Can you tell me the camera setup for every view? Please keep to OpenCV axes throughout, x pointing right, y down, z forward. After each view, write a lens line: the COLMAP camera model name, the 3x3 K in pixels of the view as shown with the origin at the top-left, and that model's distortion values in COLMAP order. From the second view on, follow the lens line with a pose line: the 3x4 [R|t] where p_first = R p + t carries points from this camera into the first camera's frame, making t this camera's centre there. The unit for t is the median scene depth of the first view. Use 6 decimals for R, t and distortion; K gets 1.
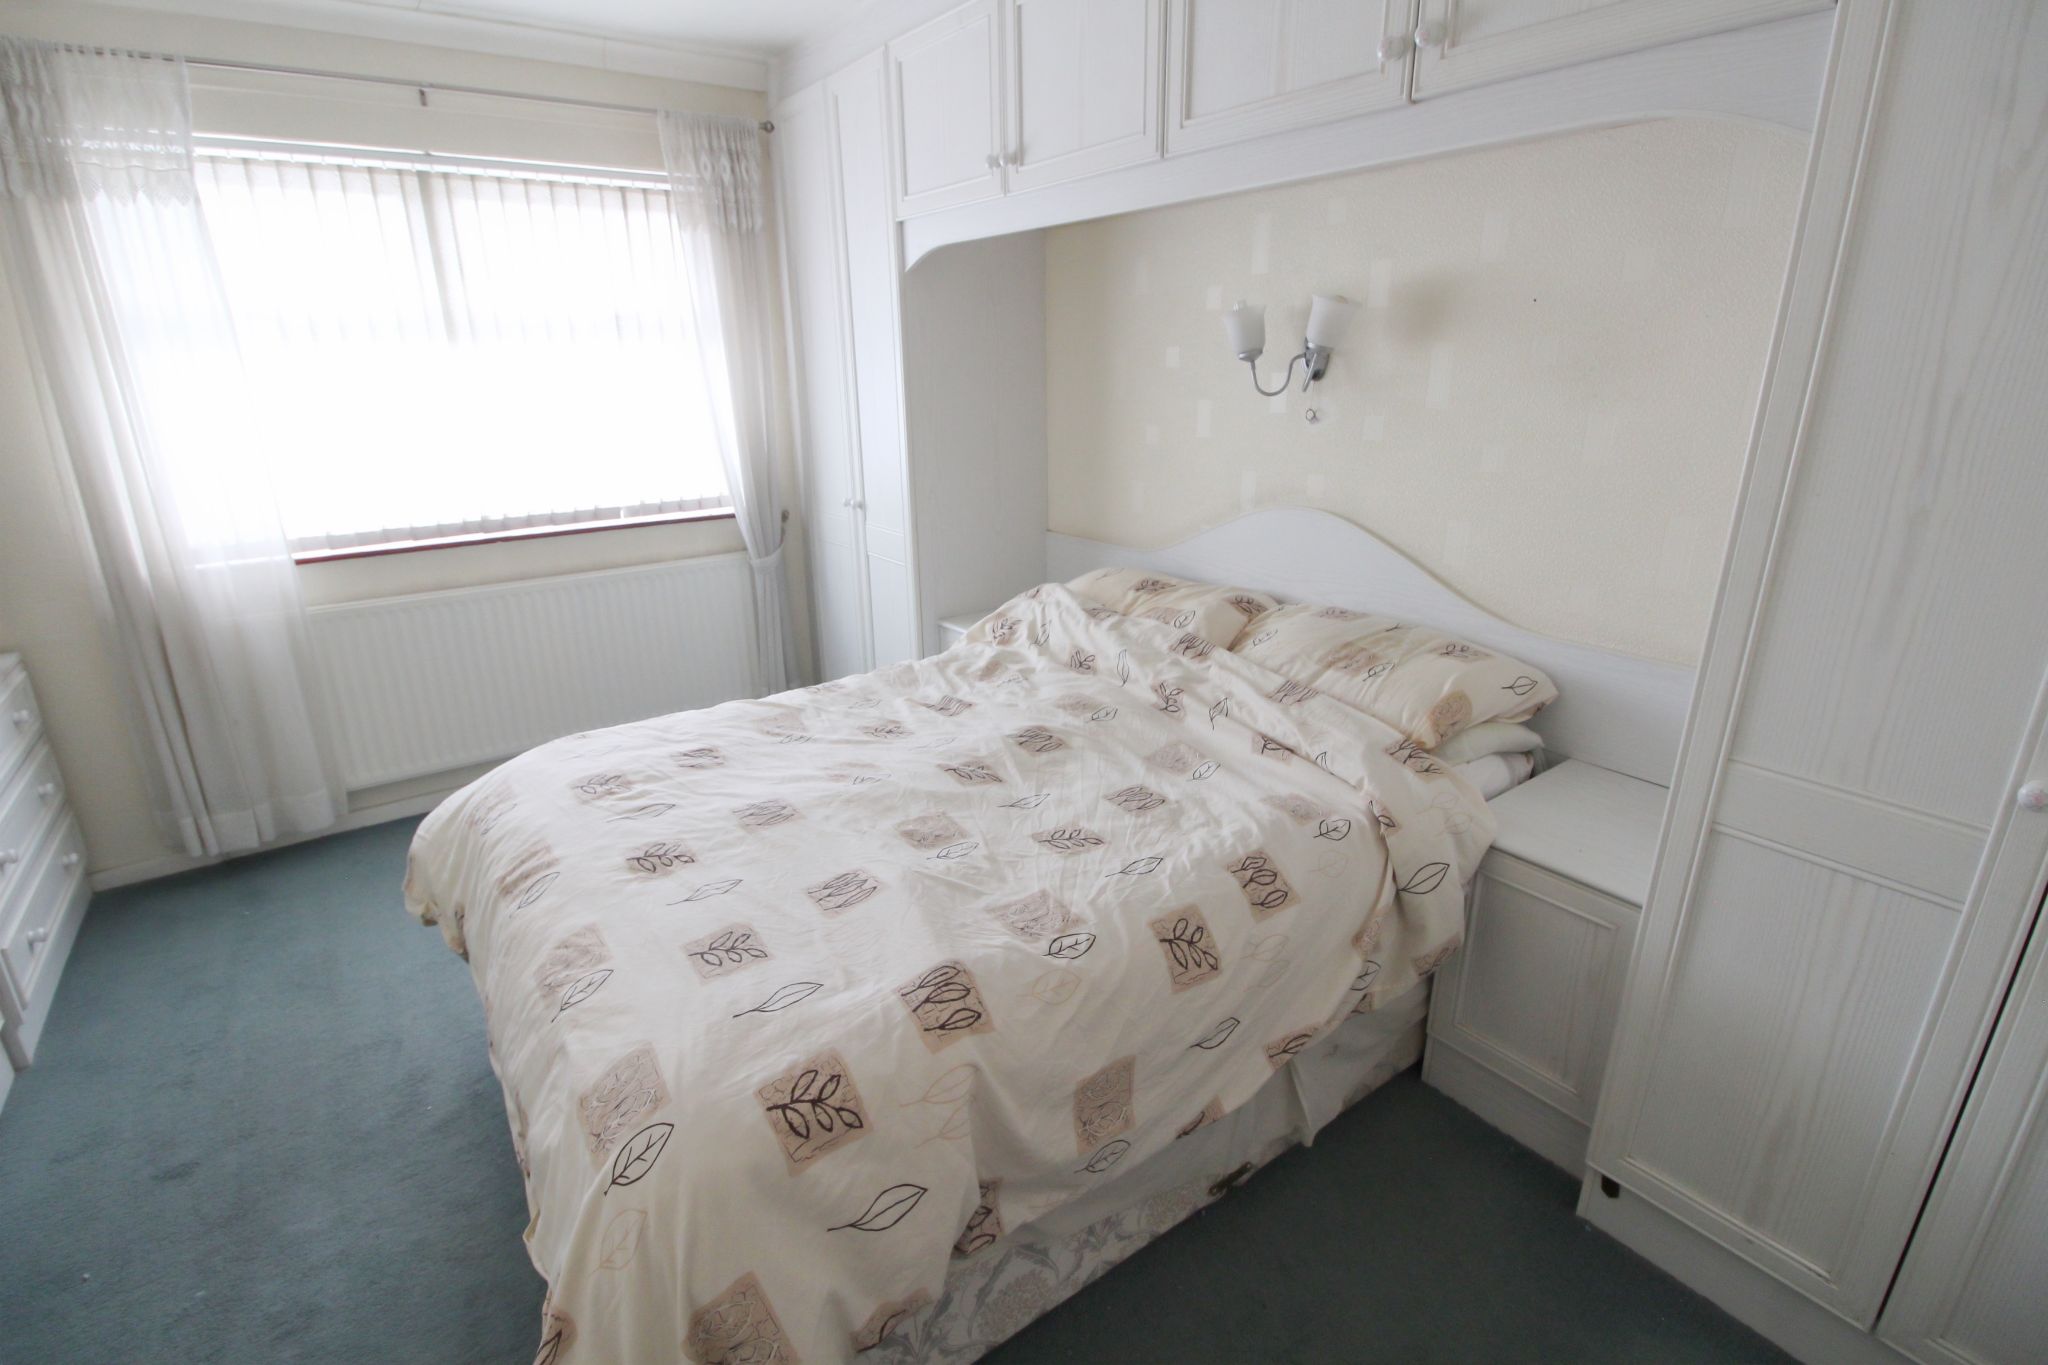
lens RADIAL K [[944.2, 0, 1021.2], [0, 944.2, 683.3], [0, 0, 1]] dist [-0.009942, -0.006958]
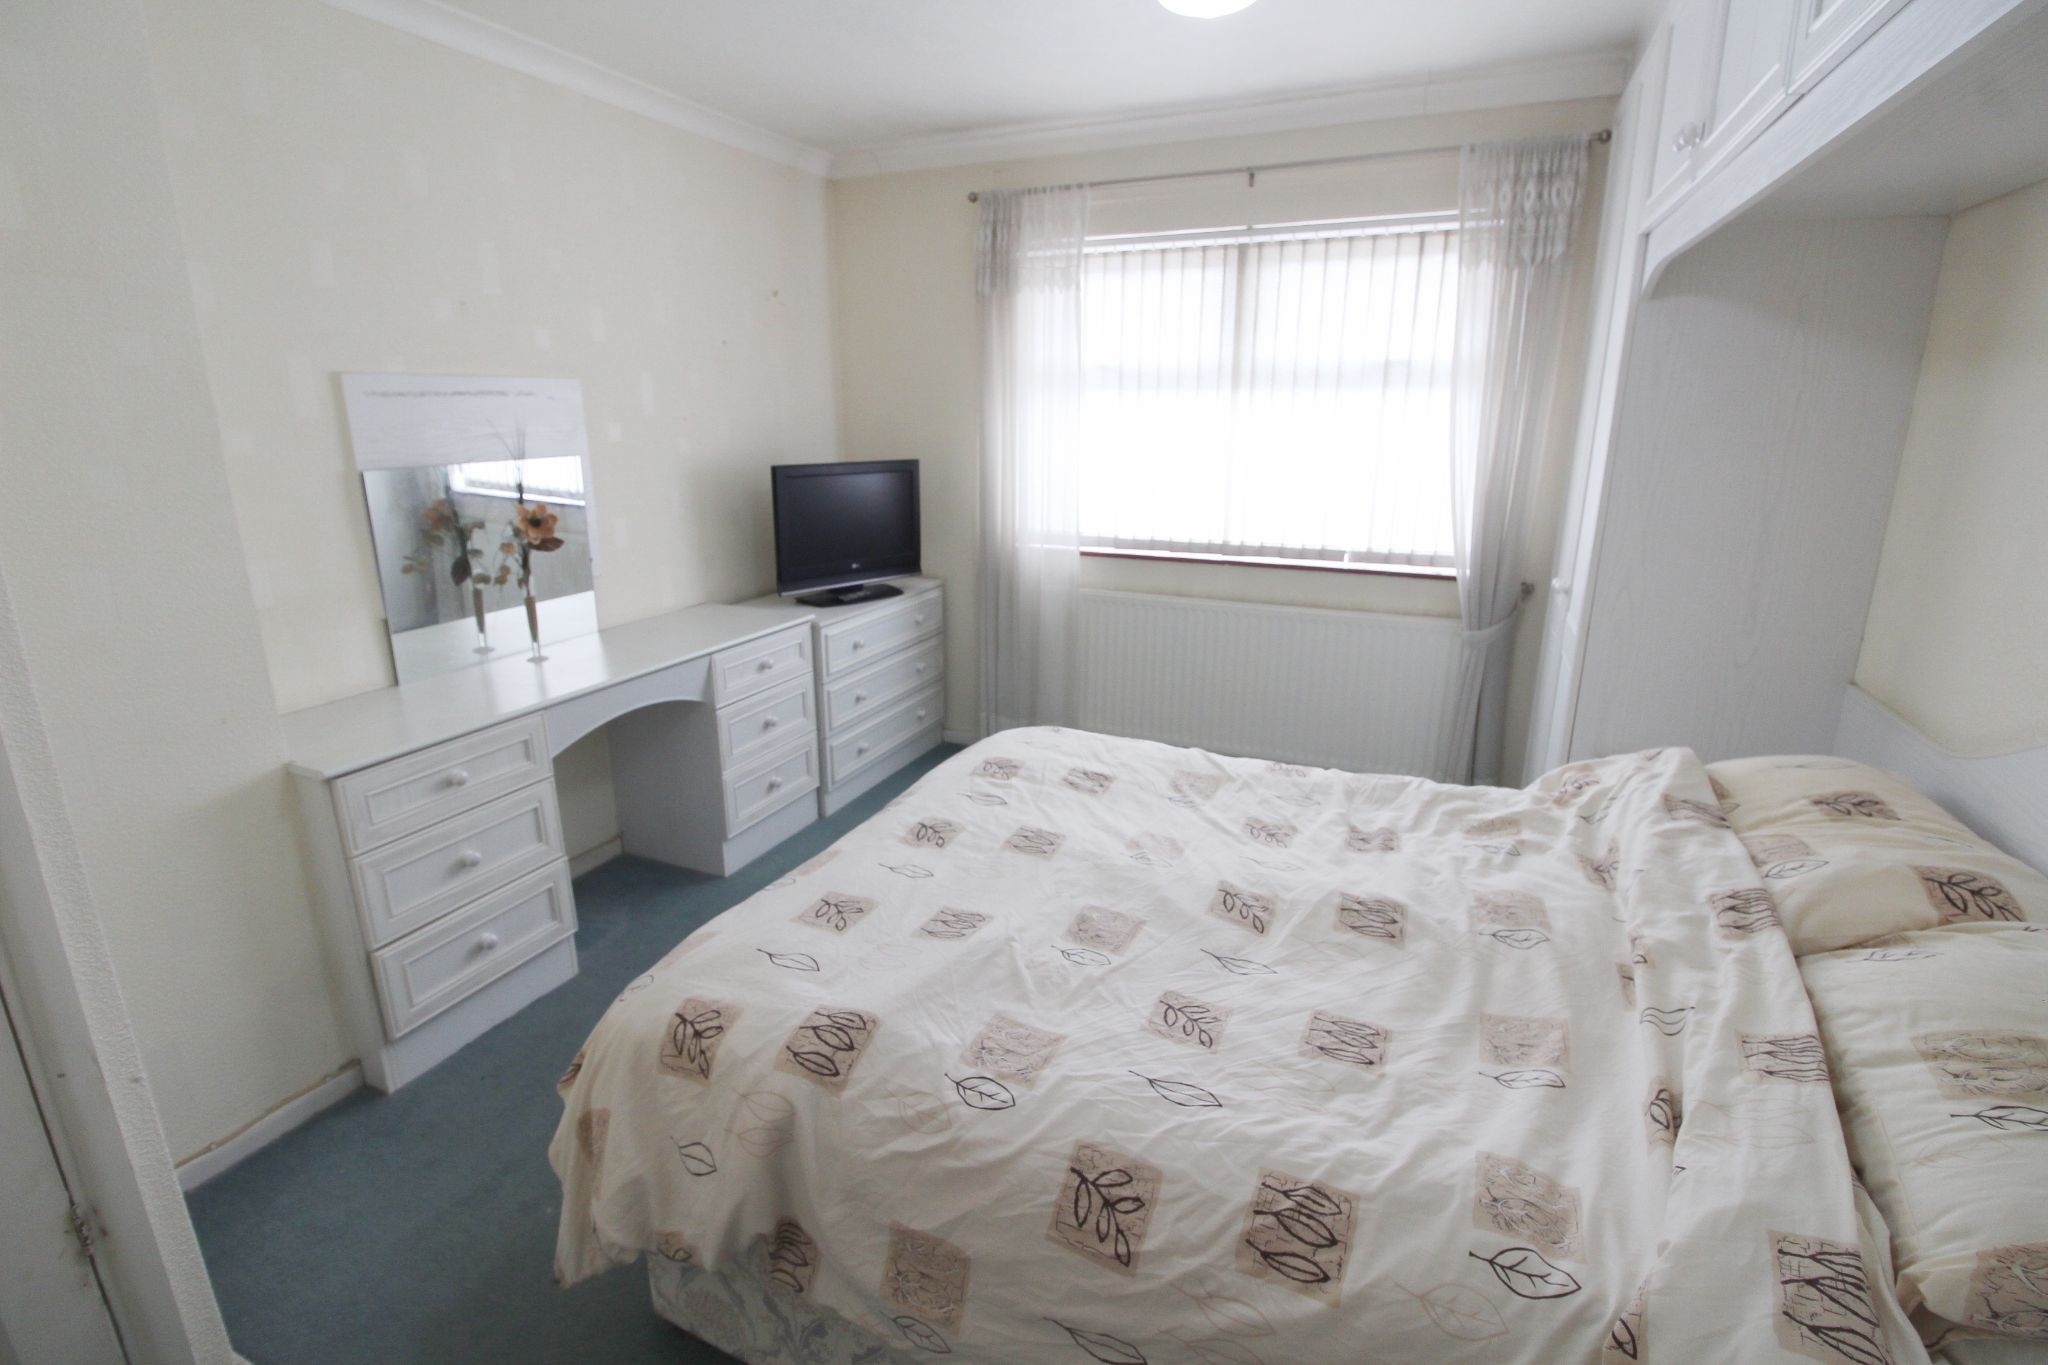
lens RADIAL K [[944.2, 0, 1004.0], [0, 944.2, 671.2], [0, 0, 1]] dist [-0.009942, -0.006958]
pose [[0.485641, 0.248142, -0.838200, 0.406800], [-0.289893, 0.950320, 0.113375, -0.112075], [0.824691, 0.187928, 0.533449, 0.289283]]
